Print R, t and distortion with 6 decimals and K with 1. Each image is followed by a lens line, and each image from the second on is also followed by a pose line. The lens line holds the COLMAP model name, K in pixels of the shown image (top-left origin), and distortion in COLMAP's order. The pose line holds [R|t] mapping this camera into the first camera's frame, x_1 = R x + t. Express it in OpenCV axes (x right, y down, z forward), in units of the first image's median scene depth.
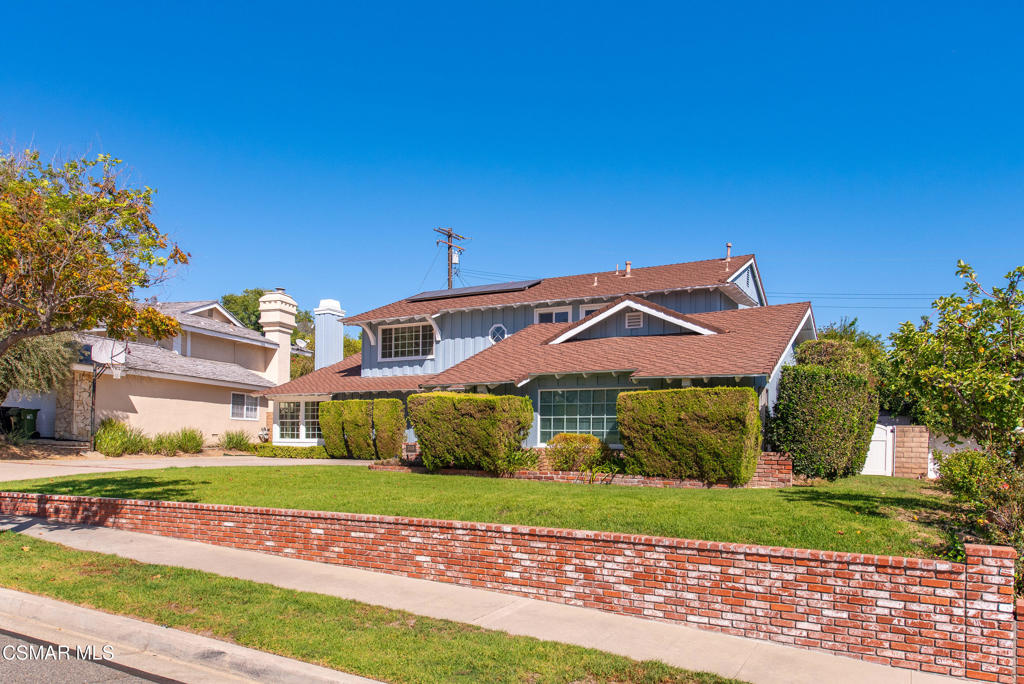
lens RADIAL K [[695.1, 0, 512.0], [0, 695.1, 342.0], [0, 0, 1]] dist [0.140108, 0.000454]
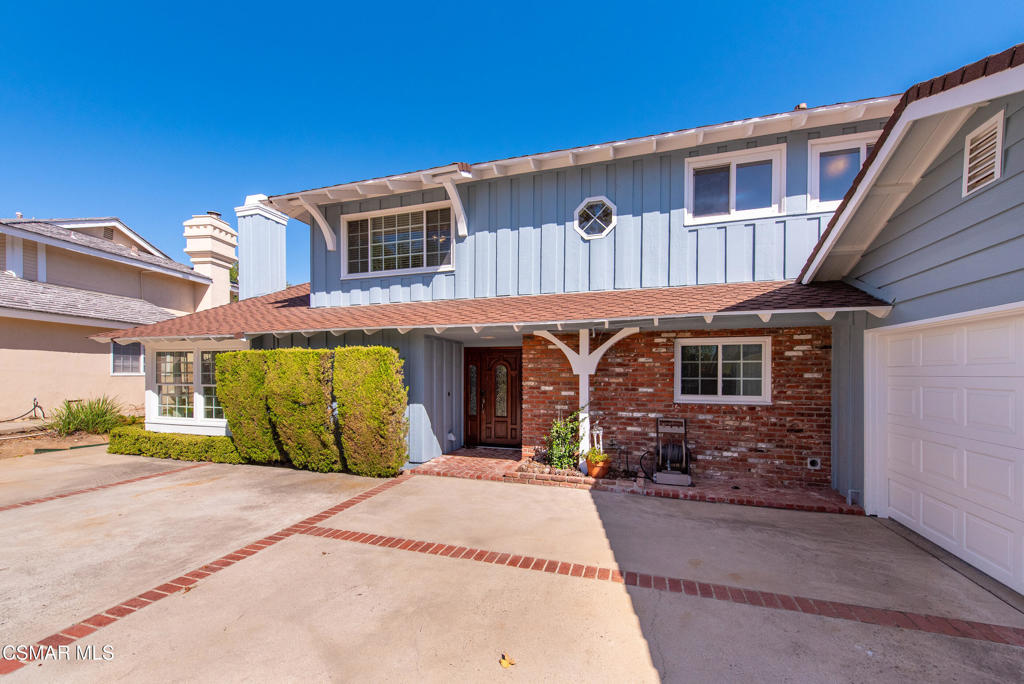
lens RADIAL K [[424.3, 0, 512.0], [0, 424.3, 342.0], [0, 0, 1]] dist [0.014747, -0.000120]
pose [[0.980589, -0.001661, 0.196069, -0.128492], [-0.012715, 0.997321, 0.072042, 0.052825], [-0.195663, -0.073137, 0.977940, 0.656280]]
